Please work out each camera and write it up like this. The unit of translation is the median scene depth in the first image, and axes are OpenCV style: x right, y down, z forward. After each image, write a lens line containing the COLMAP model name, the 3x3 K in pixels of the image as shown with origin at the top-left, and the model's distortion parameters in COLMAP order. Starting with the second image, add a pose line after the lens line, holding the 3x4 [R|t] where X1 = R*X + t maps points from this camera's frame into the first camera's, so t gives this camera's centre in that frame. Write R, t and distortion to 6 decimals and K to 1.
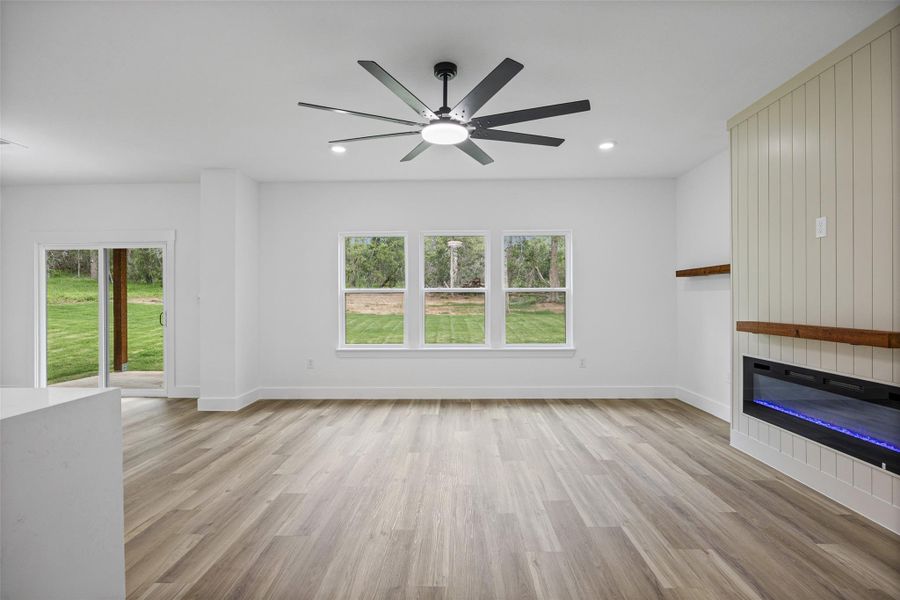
lens RADIAL K [[483.4, 0, 455.0], [0, 483.4, 301.8], [0, 0, 1]] dist [0.025729, -0.000559]
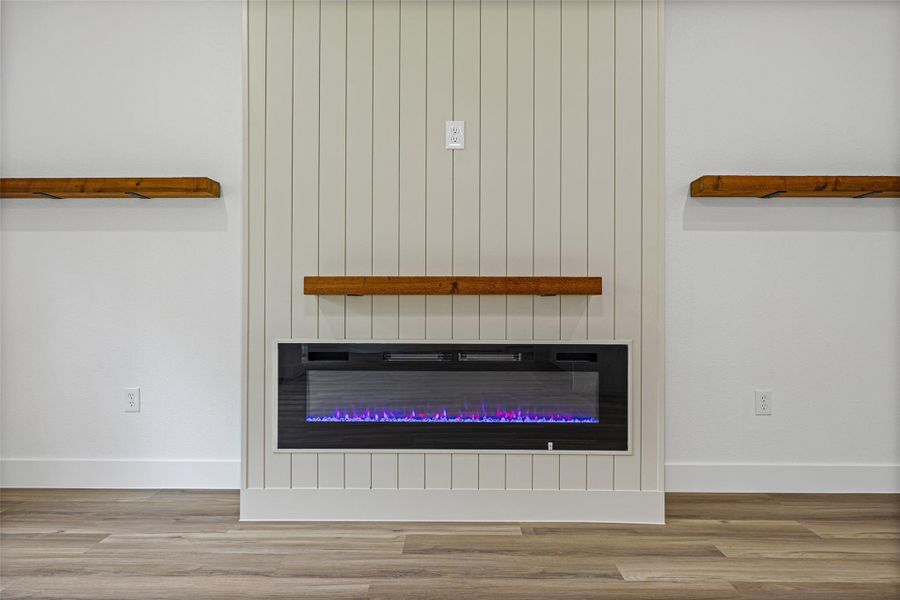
lens RADIAL K [[564.0, 0, 454.1], [0, 564.0, 299.3], [0, 0, 1]] dist [0.005111, 0.000622]
pose [[-0.008852, 0.000407, 0.999961, -0.037724], [0.007564, 0.999971, -0.000341, 0.066427], [-0.999932, 0.007560, -0.008855, 0.844977]]
